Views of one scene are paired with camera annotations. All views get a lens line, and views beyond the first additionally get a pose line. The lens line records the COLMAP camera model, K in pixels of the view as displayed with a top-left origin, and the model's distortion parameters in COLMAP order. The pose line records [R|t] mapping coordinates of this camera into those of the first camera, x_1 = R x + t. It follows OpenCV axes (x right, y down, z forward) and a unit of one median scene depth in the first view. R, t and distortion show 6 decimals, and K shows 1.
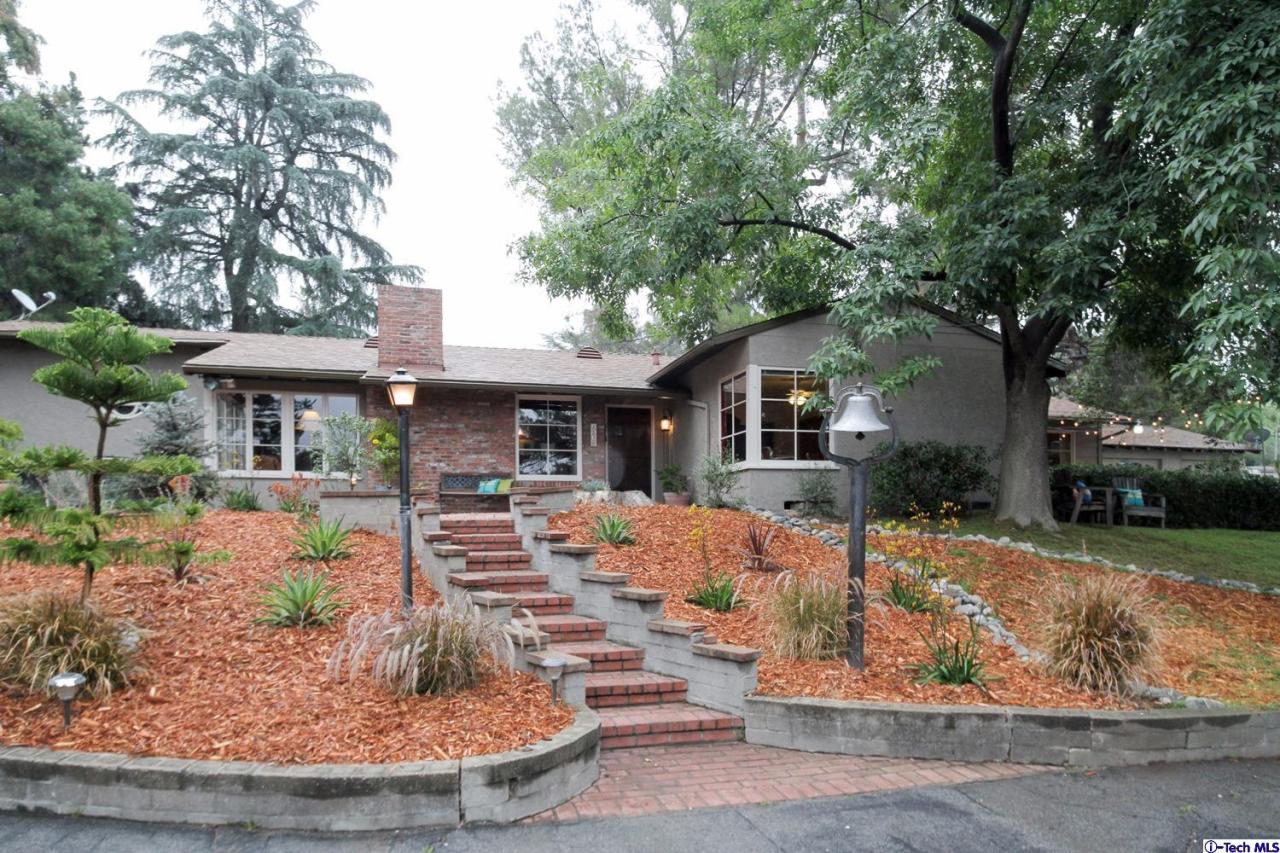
lens RADIAL K [[788.3, 0, 640.0], [0, 788.3, 426.5], [0, 0, 1]] dist [-0.010994, 0.002395]
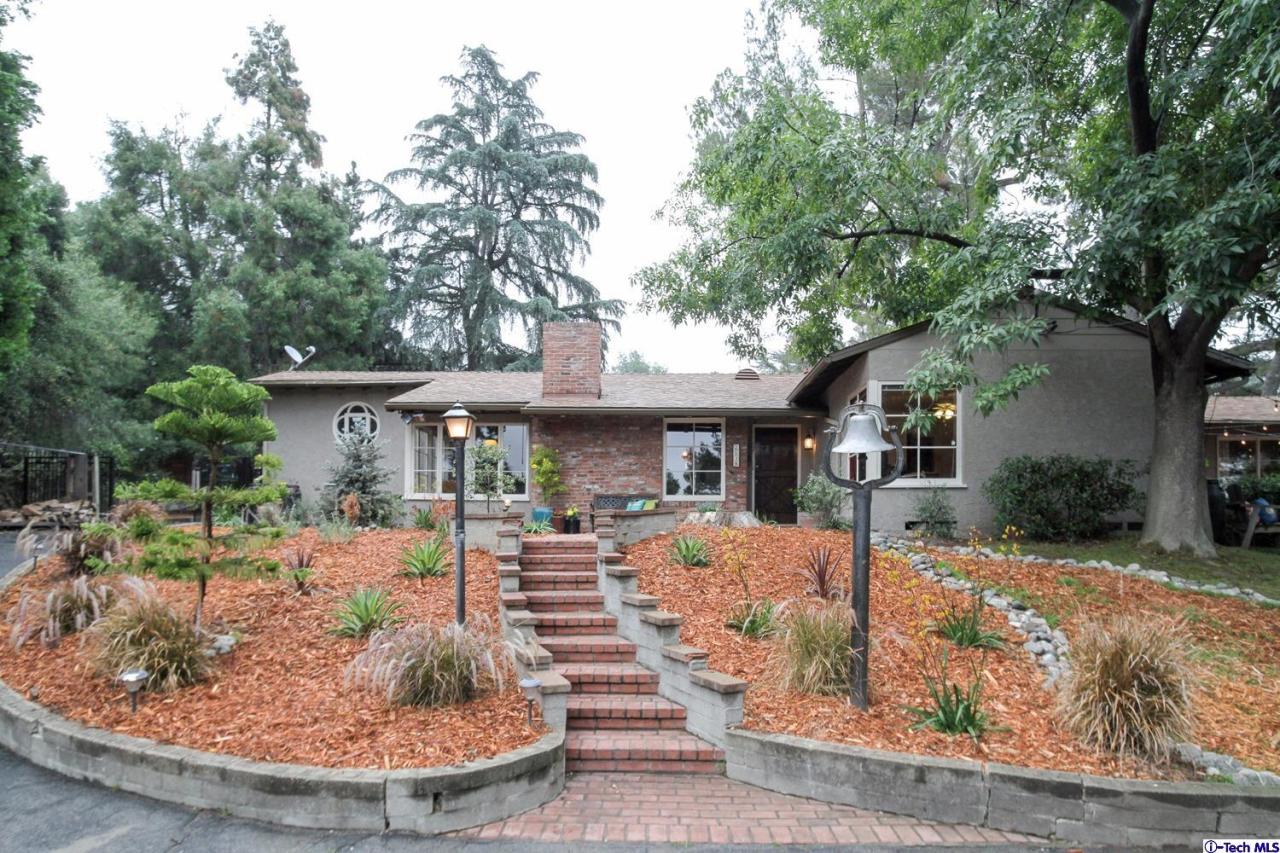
lens RADIAL K [[761.5, 0, 640.0], [0, 761.5, 426.5], [0, 0, 1]] dist [-0.012315, 0.001498]
pose [[0.962780, -0.033367, -0.268219, 0.268632], [0.026936, 0.999255, -0.027622, -0.007903], [0.268941, 0.019369, 0.962962, 0.052069]]
